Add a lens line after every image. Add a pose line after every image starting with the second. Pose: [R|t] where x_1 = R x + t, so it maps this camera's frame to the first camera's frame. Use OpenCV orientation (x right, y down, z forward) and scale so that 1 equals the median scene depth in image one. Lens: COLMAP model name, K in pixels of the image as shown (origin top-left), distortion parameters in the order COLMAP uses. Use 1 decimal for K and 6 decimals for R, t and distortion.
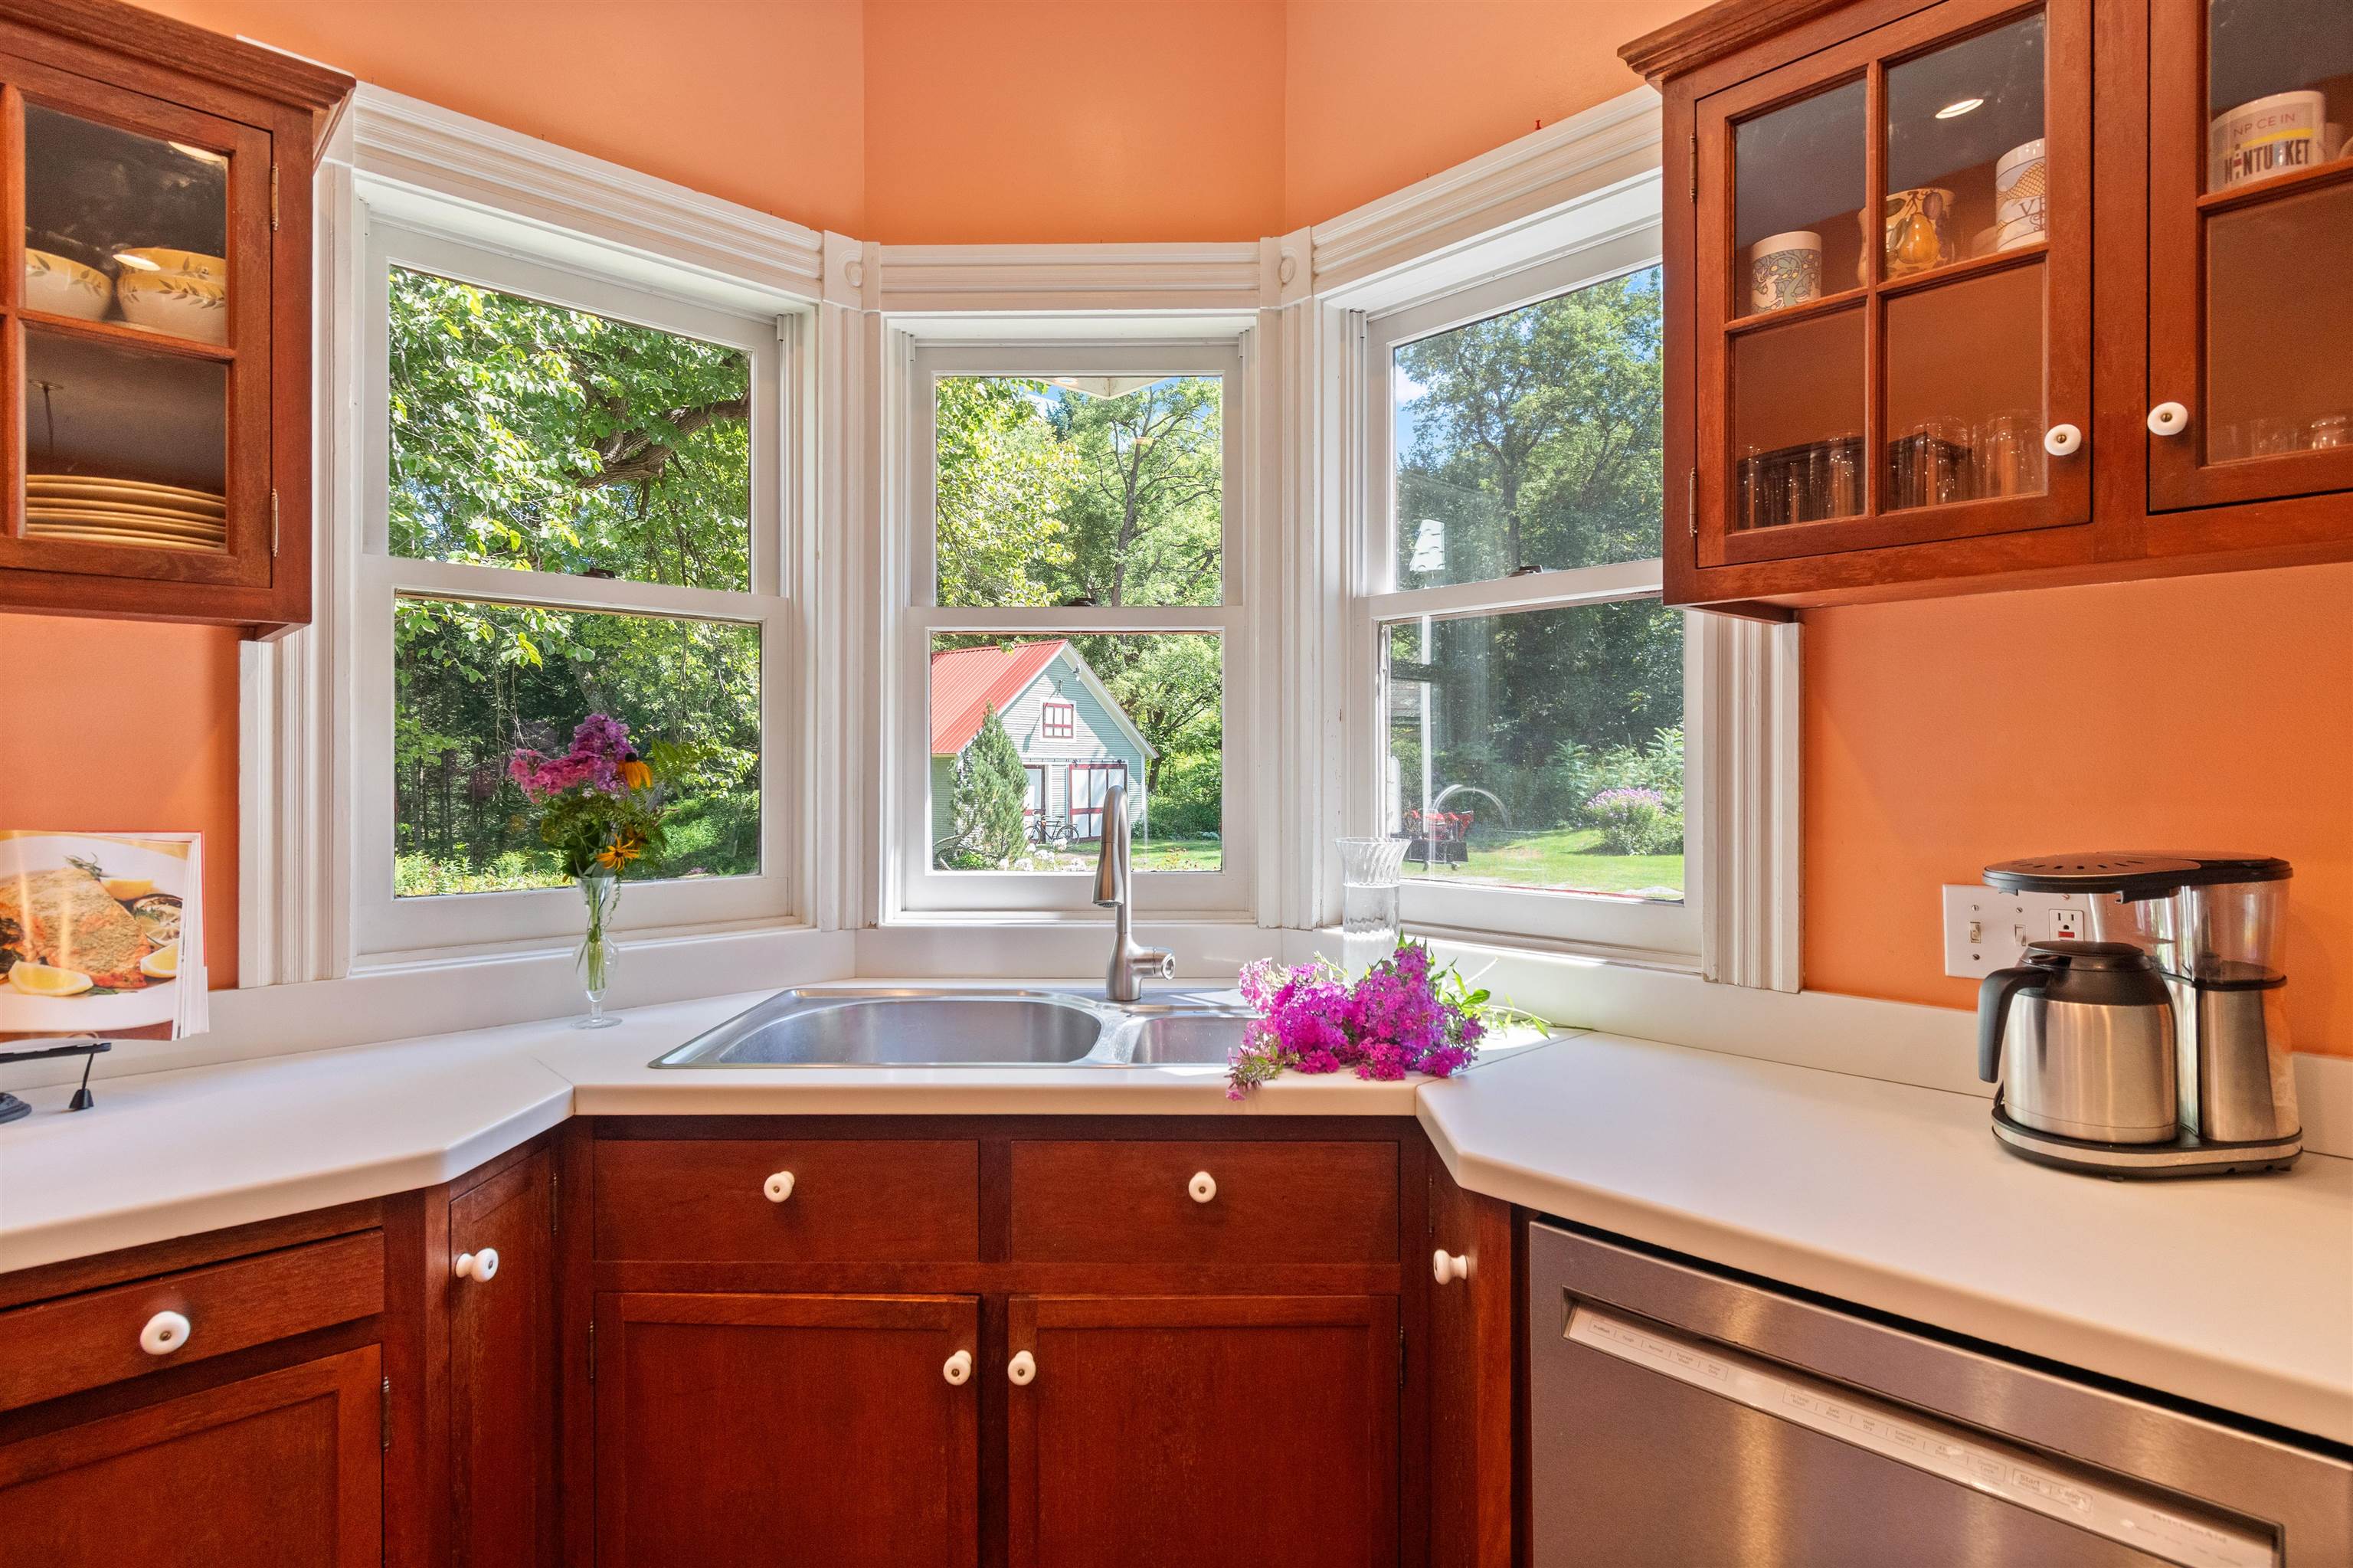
lens RADIAL K [[1181.2, 0, 1171.7], [0, 1181.2, 772.9], [0, 0, 1]] dist [0.004313, -0.002112]
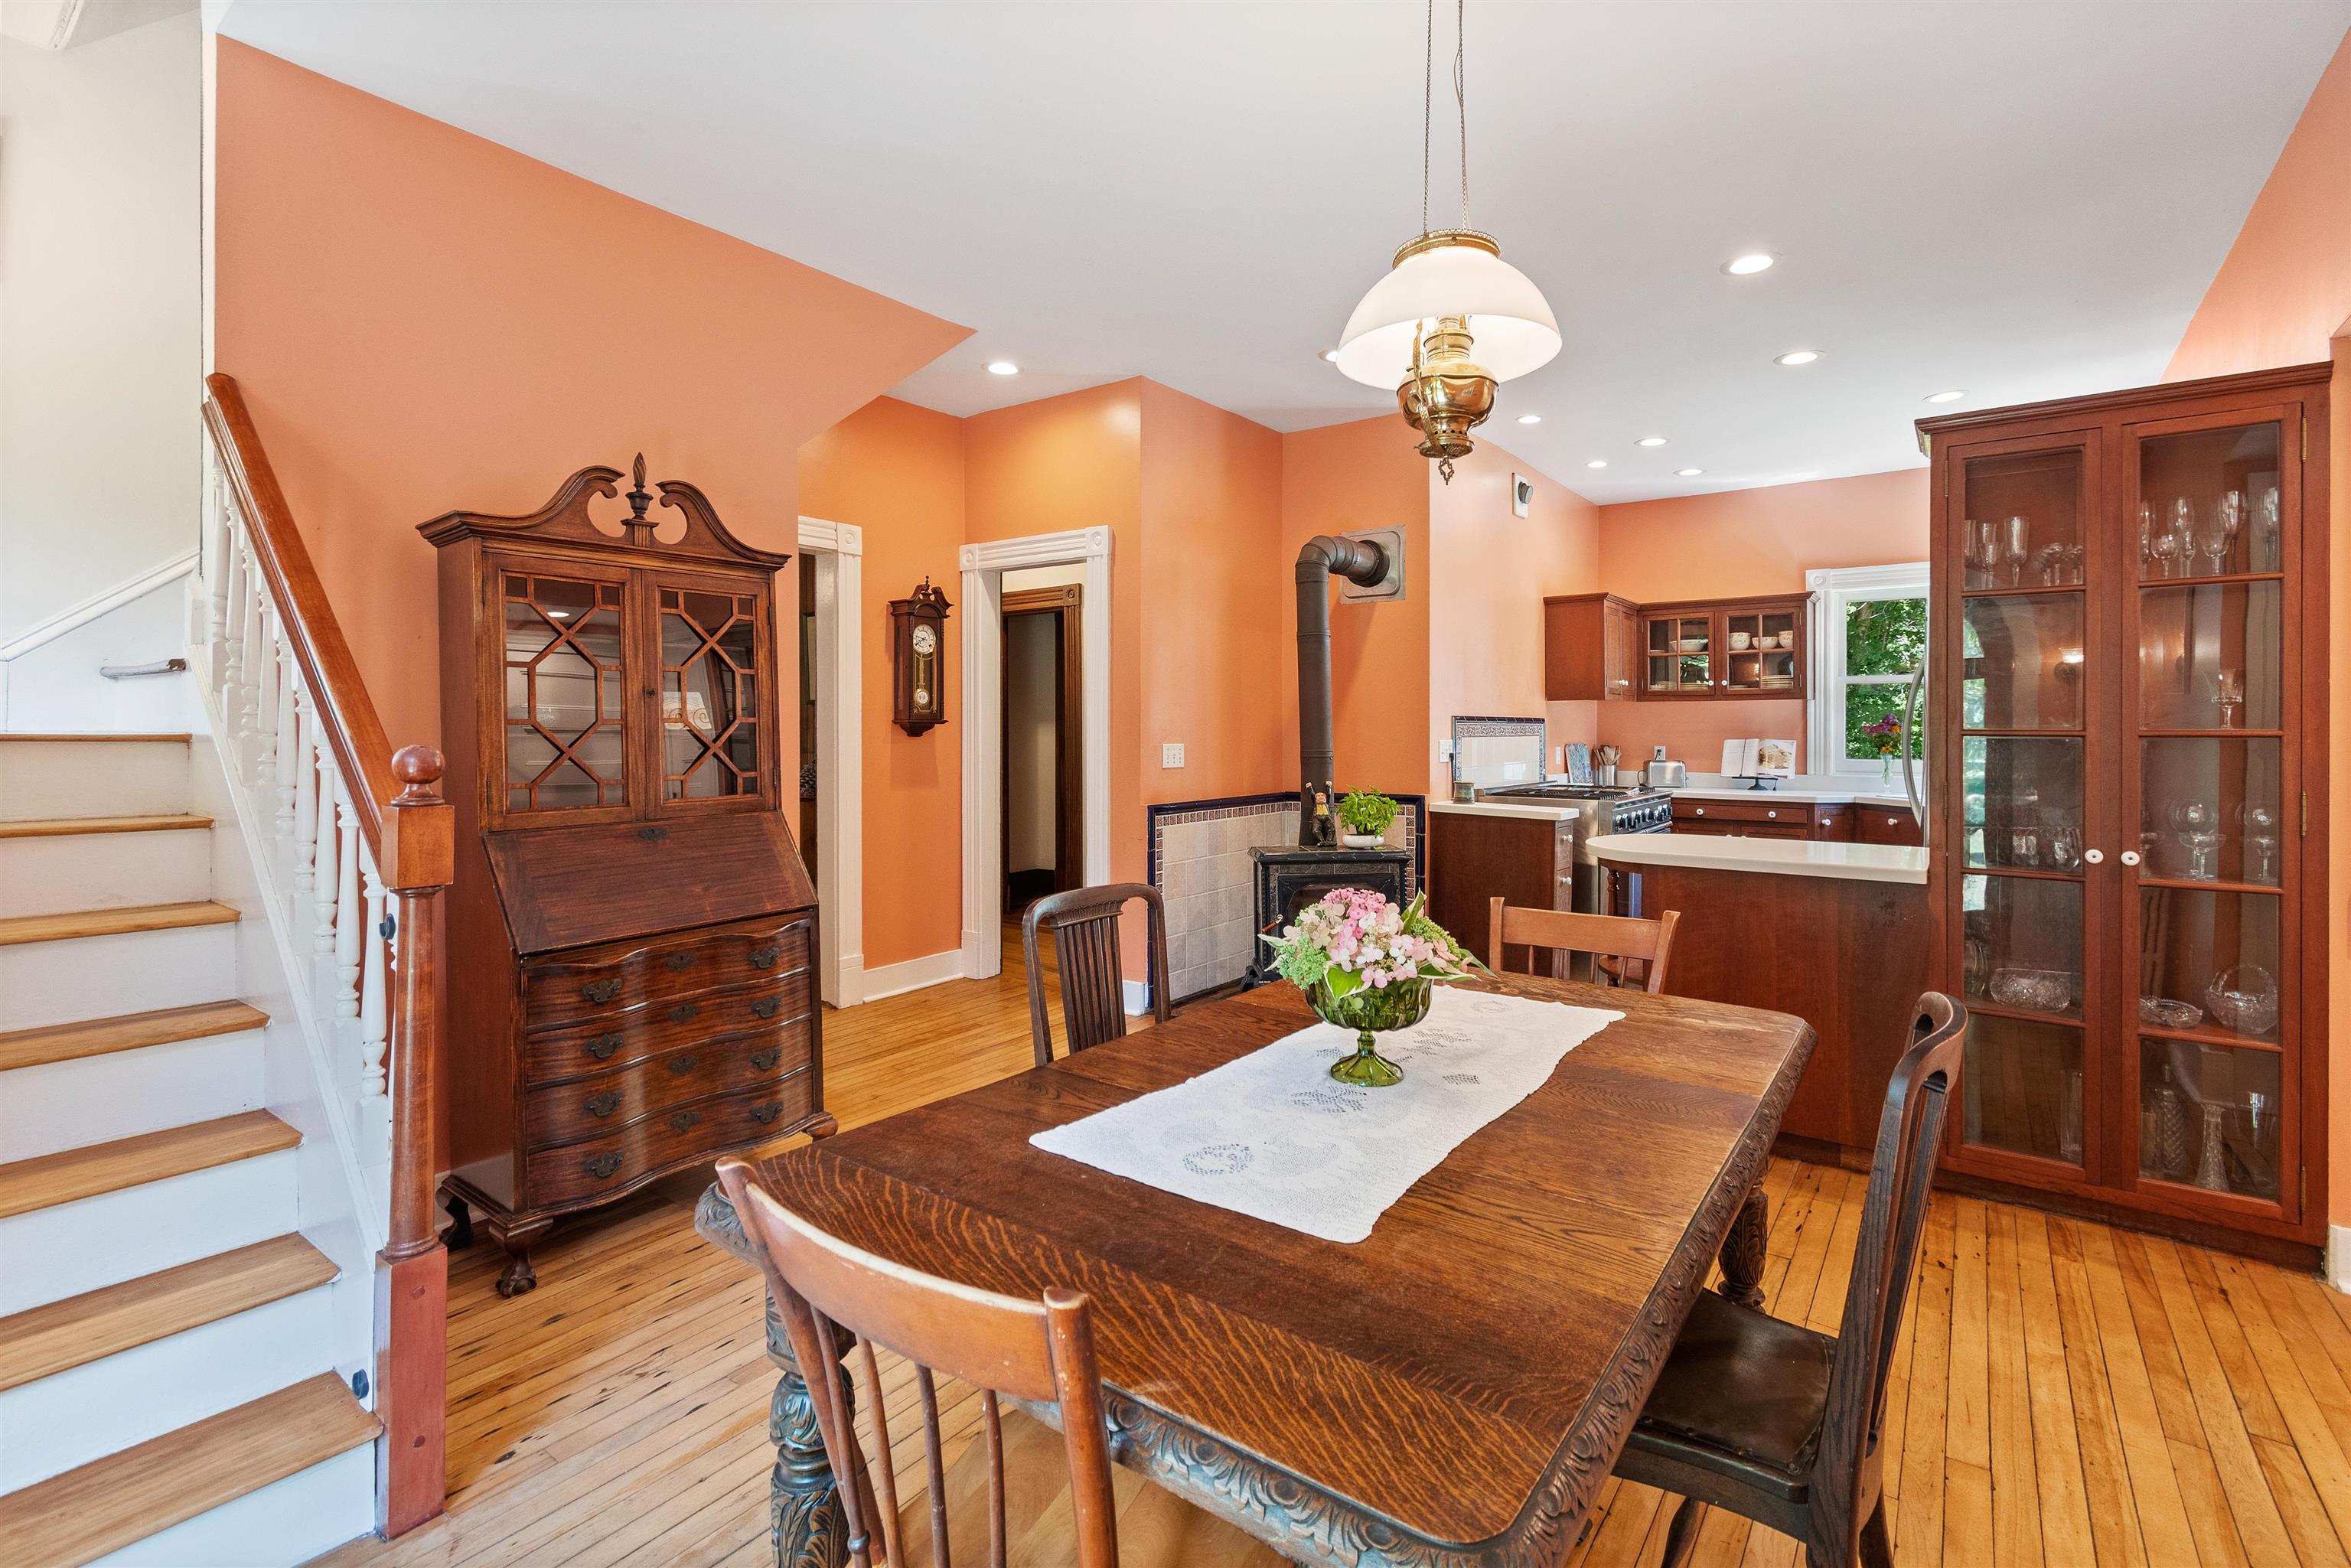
lens RADIAL K [[1041.8, 0, 1178.6], [0, 1041.8, 728.9], [0, 0, 1]] dist [0.004975, -0.001808]
pose [[0.155275, 0.002288, -0.987869, 3.107441], [-0.000658, 0.999997, 0.002213, -0.007603], [0.987871, 0.000307, 0.155276, -2.245224]]
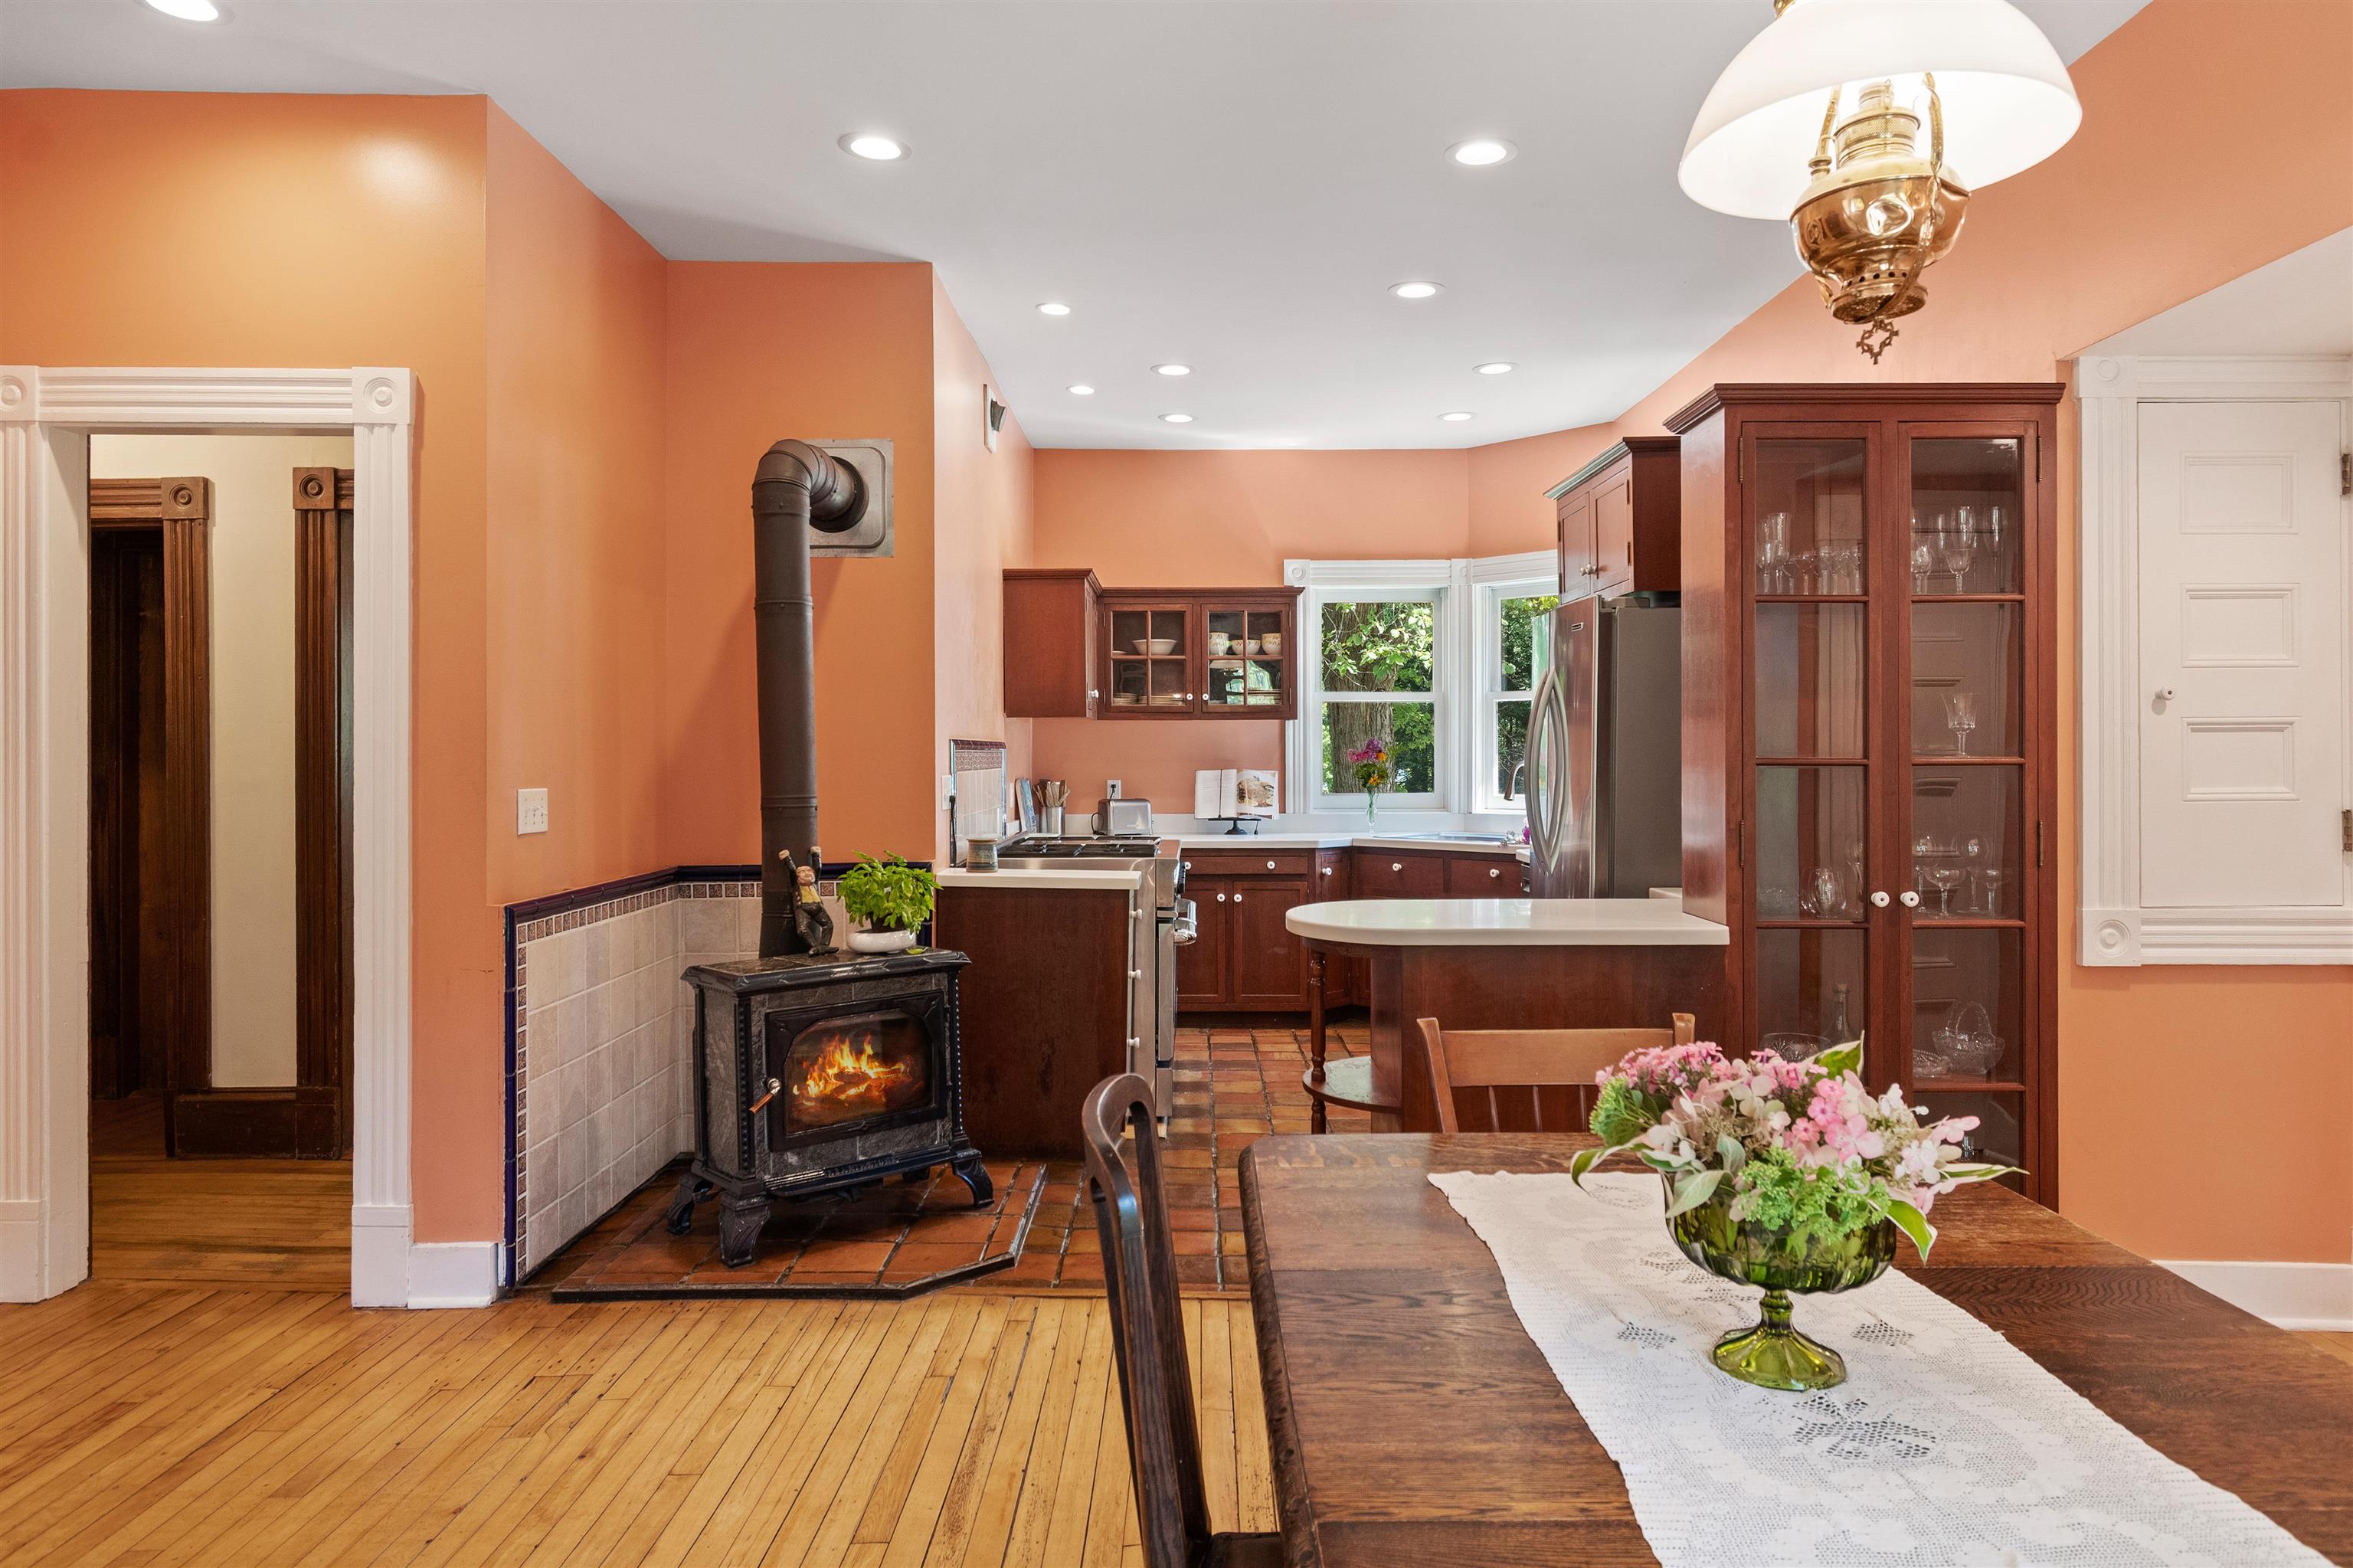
lens RADIAL K [[1474.5, 0, 1158.0], [0, 1474.5, 742.9], [0, 0, 1]] dist [0.004399, 0.001324]
pose [[0.710638, -0.006146, -0.703531, 2.384678], [0.002040, 0.999976, -0.006675, -0.012656], [0.703555, 0.003309, 0.710633, -2.807895]]
